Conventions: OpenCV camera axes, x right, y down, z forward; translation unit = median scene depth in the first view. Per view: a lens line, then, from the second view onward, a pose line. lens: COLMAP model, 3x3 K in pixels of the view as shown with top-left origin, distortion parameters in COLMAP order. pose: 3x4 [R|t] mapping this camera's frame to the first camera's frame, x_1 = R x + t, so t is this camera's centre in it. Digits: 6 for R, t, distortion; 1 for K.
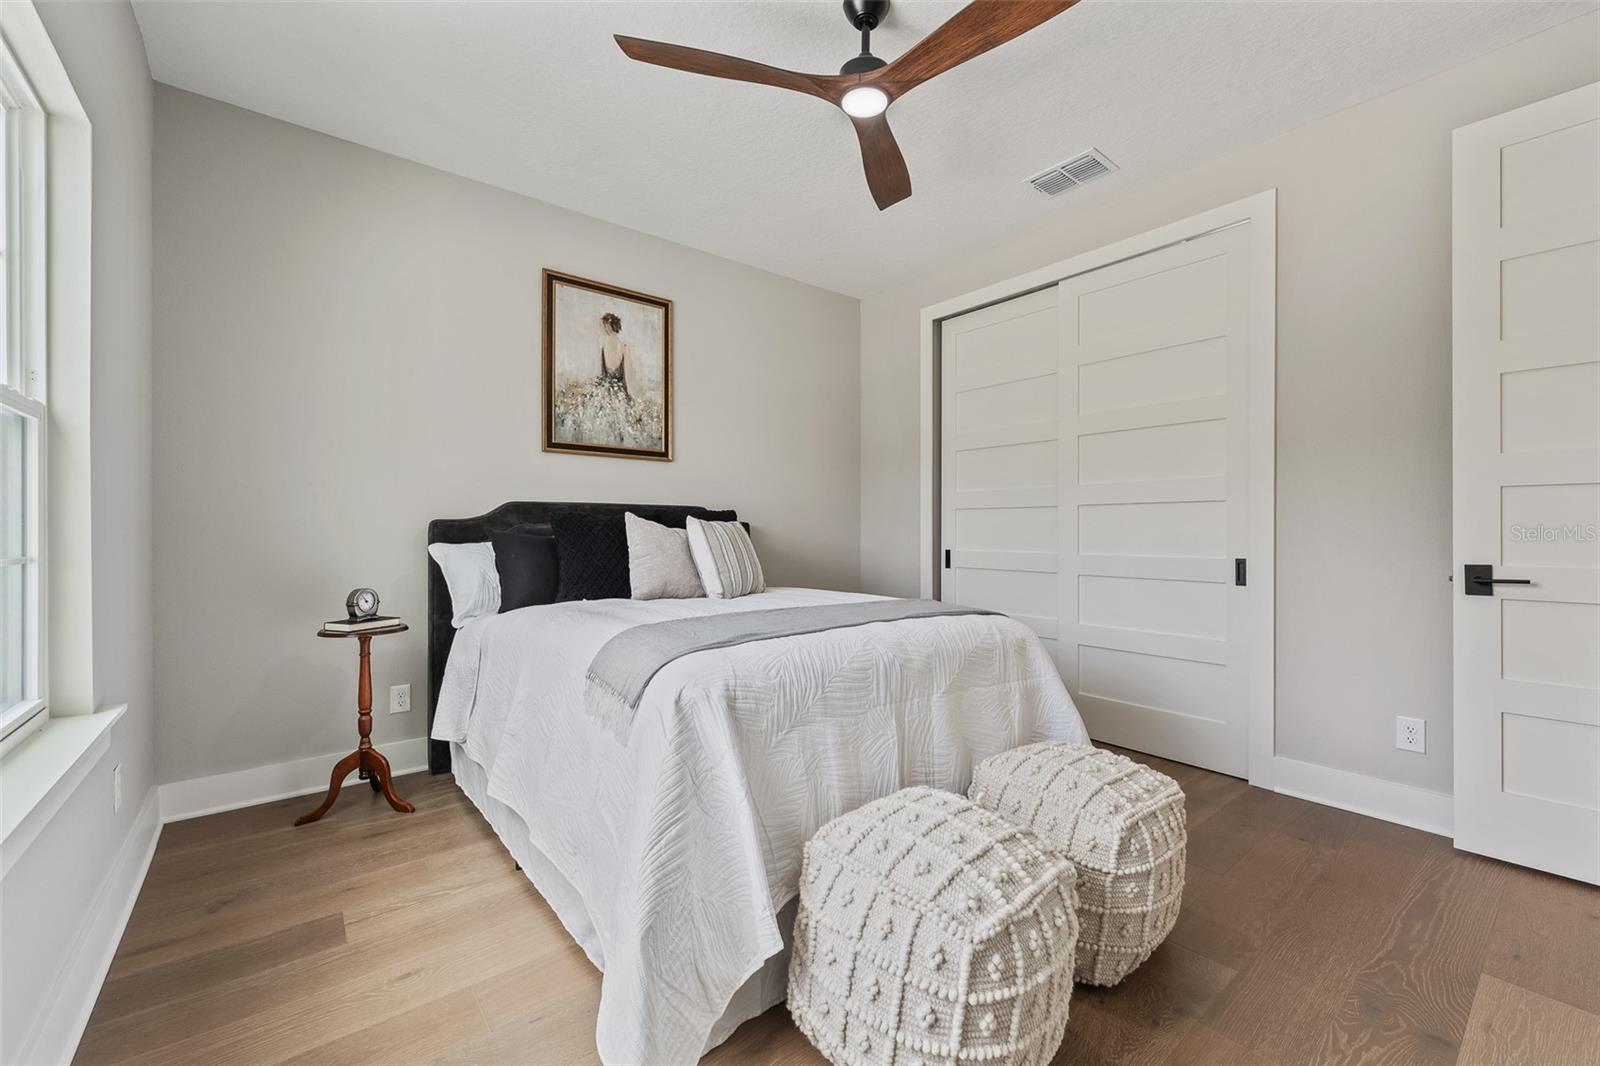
lens RADIAL K [[650.2, 0, 802.9], [0, 650.2, 532.4], [0, 0, 1]] dist [0.001009, -0.001324]
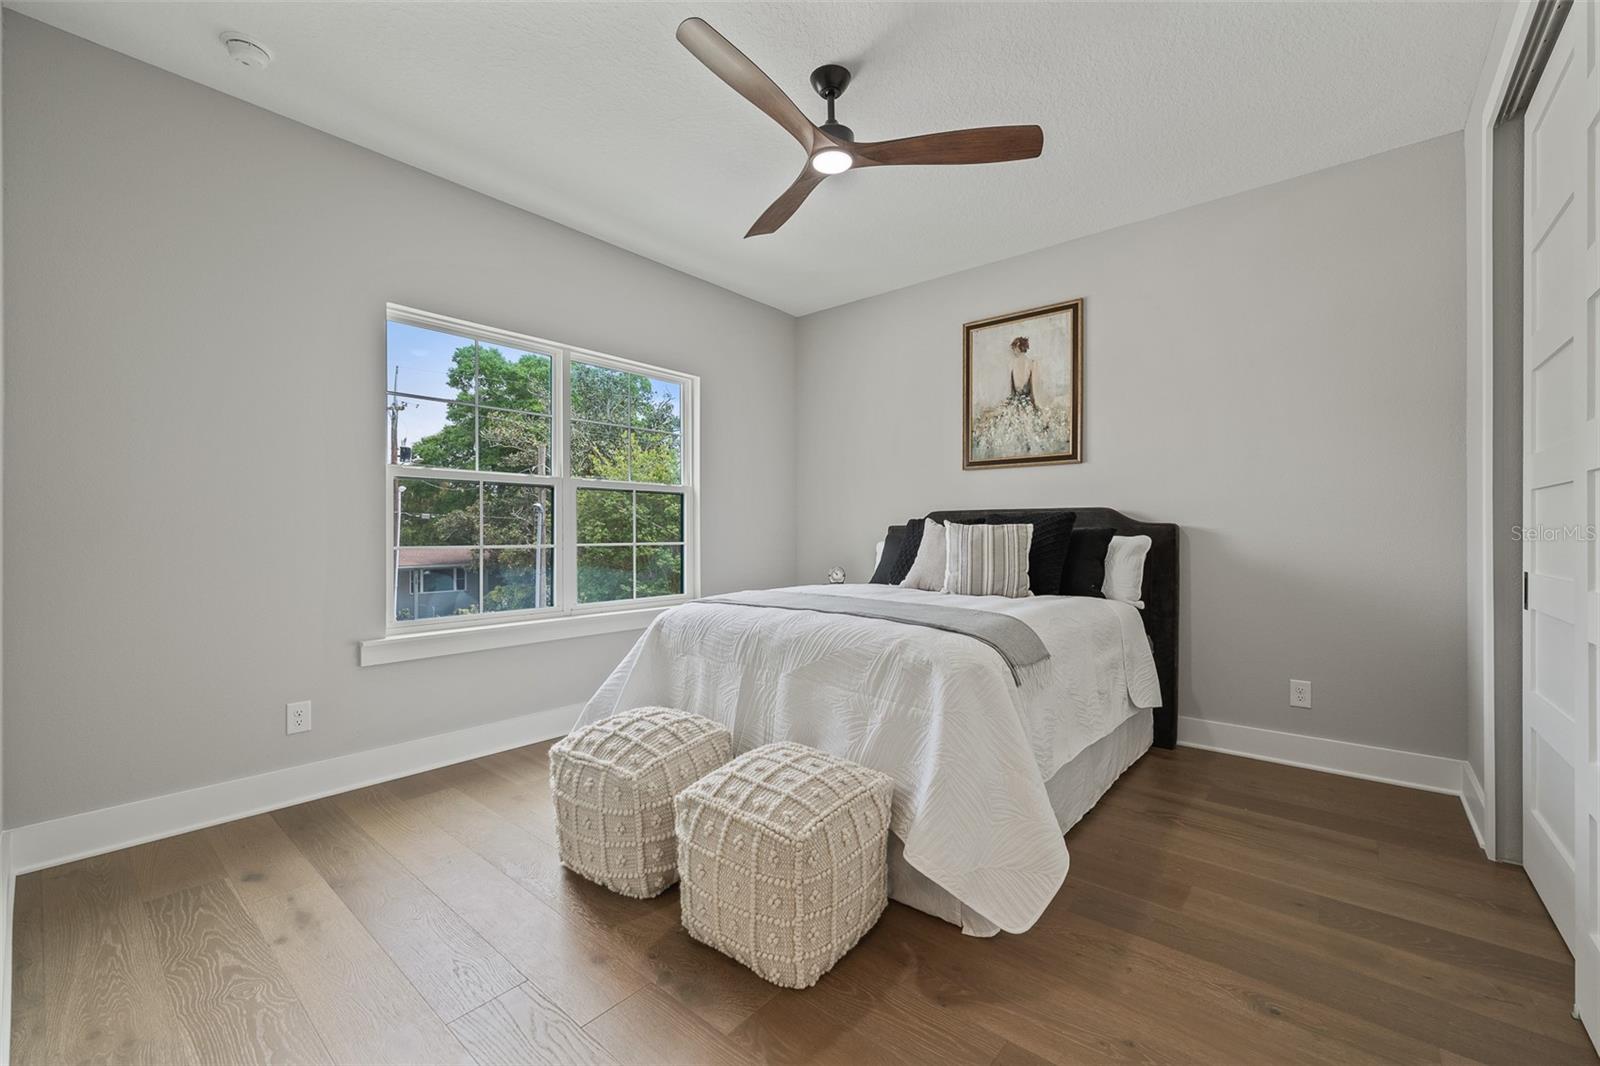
lens RADIAL K [[650.2, 0, 800.3], [0, 650.2, 531.1], [0, 0, 1]] dist [0.001009, -0.001324]
pose [[0.181879, -0.003860, -0.983313, 0.716518], [-0.006379, 0.999967, -0.005106, 0.000734], [0.983300, 0.007201, 0.181848, 0.433934]]
